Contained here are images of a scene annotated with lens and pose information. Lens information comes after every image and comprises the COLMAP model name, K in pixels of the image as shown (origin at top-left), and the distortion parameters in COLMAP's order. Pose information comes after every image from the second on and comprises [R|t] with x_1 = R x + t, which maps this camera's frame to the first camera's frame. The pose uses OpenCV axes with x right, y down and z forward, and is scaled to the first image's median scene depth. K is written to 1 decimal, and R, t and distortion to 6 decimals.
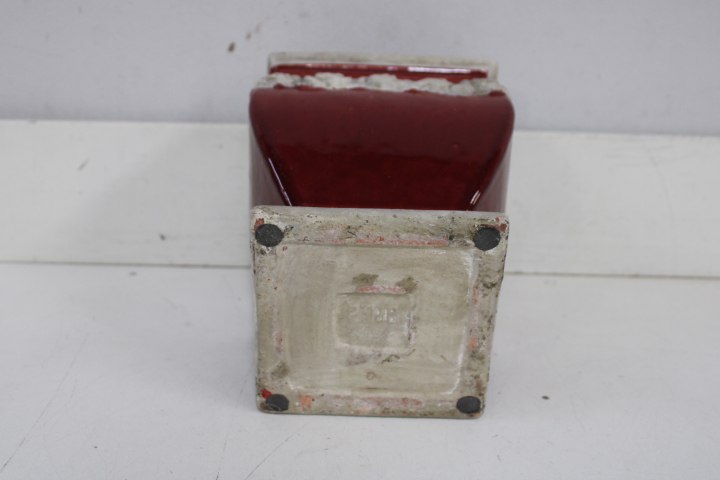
lens RADIAL K [[899.3, 0, 366.3], [0, 899.3, 228.3], [0, 0, 1]] dist [-0.042601, 0.000000]
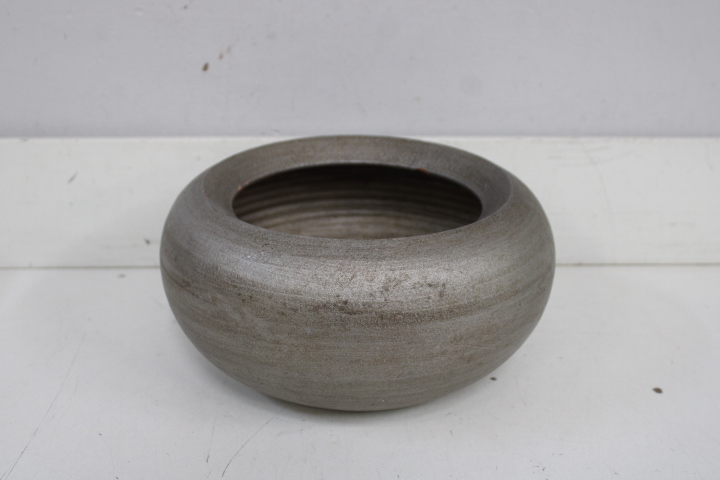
lens RADIAL K [[899.3, 0, 360.1], [0, 899.3, 234.2], [0, 0, 1]] dist [-0.042601, 0.000000]
pose [[0.999382, -0.027224, 0.022232, 0.007986], [0.026542, 0.999184, 0.030447, -0.026030], [-0.023042, -0.029838, 0.999289, -0.100526]]
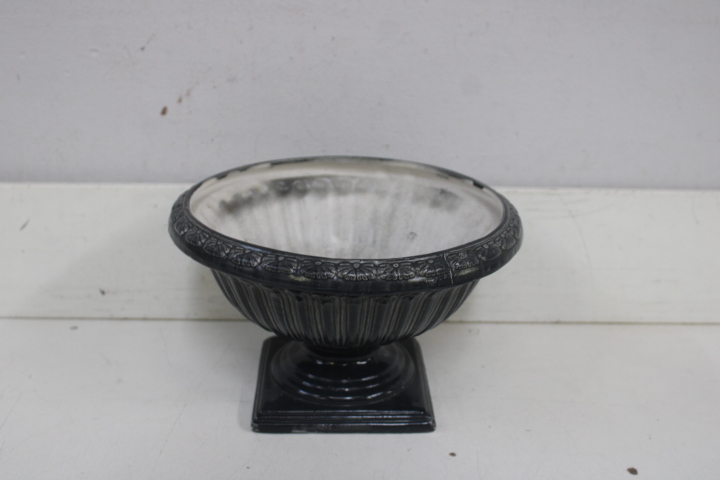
lens RADIAL K [[854.4, 0, 360.6], [0, 854.4, 239.9], [0, 0, 1]] dist [-0.050454, 0.000000]
pose [[0.999901, -0.013347, 0.004505, 0.070913], [0.013352, 0.999910, -0.000930, -0.046806], [-0.004492, 0.000990, 0.999989, 0.008280]]
